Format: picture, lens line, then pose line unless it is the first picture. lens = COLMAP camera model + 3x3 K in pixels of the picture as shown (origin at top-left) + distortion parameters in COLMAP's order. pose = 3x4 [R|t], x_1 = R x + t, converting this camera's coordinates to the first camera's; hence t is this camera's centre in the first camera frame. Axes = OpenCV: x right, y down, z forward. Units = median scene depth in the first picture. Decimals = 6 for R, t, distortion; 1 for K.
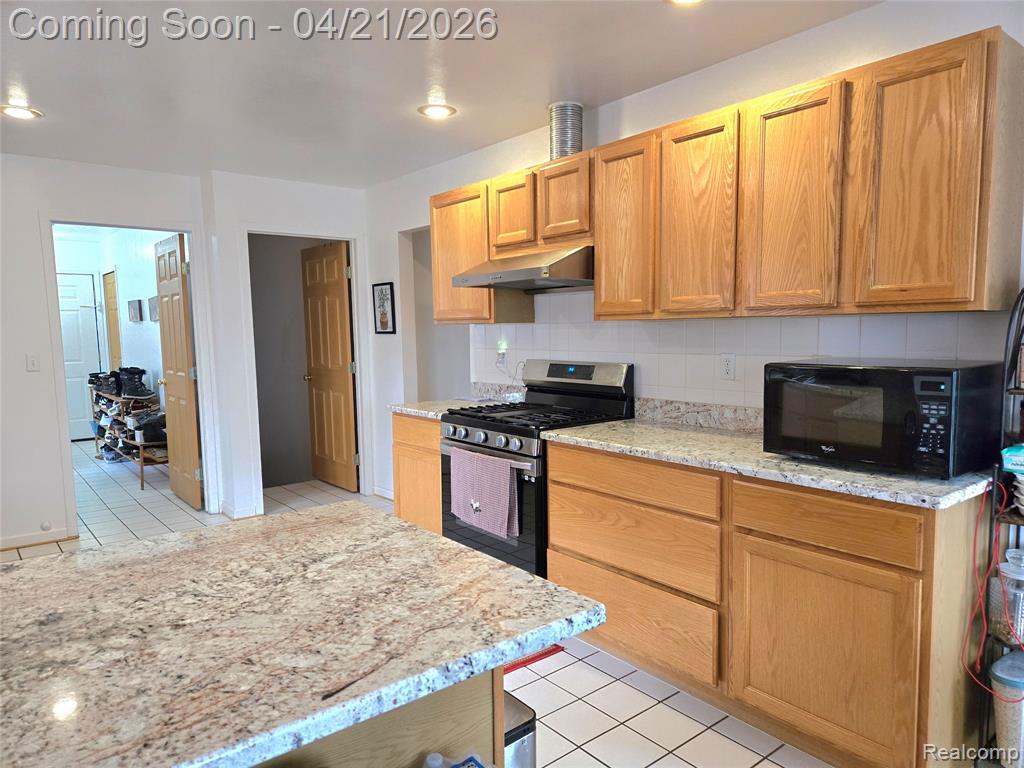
lens RADIAL K [[686.6, 0, 516.4], [0, 686.6, 390.5], [0, 0, 1]] dist [0.027622, -0.017403]
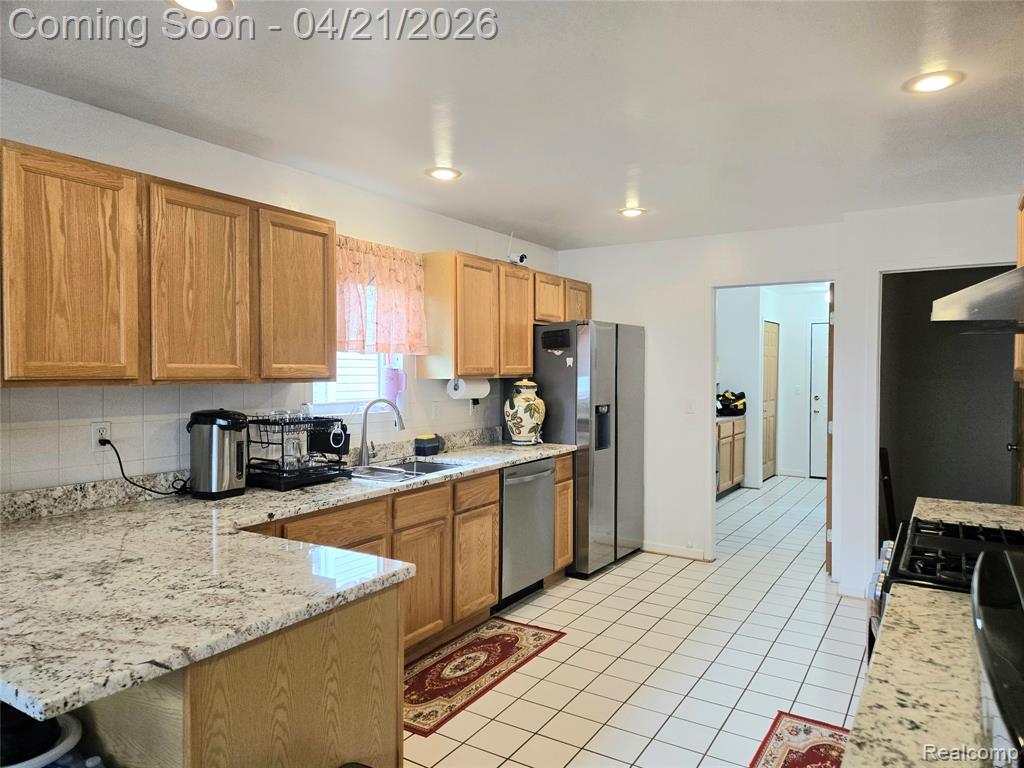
lens RADIAL K [[686.6, 0, 536.7], [0, 686.6, 377.5], [0, 0, 1]] dist [0.027622, -0.017403]
pose [[0.337448, 0.029704, -0.940875, 1.218975], [-0.095338, 0.995441, -0.002767, -0.211548], [0.936504, 0.090635, 0.338741, 1.202304]]
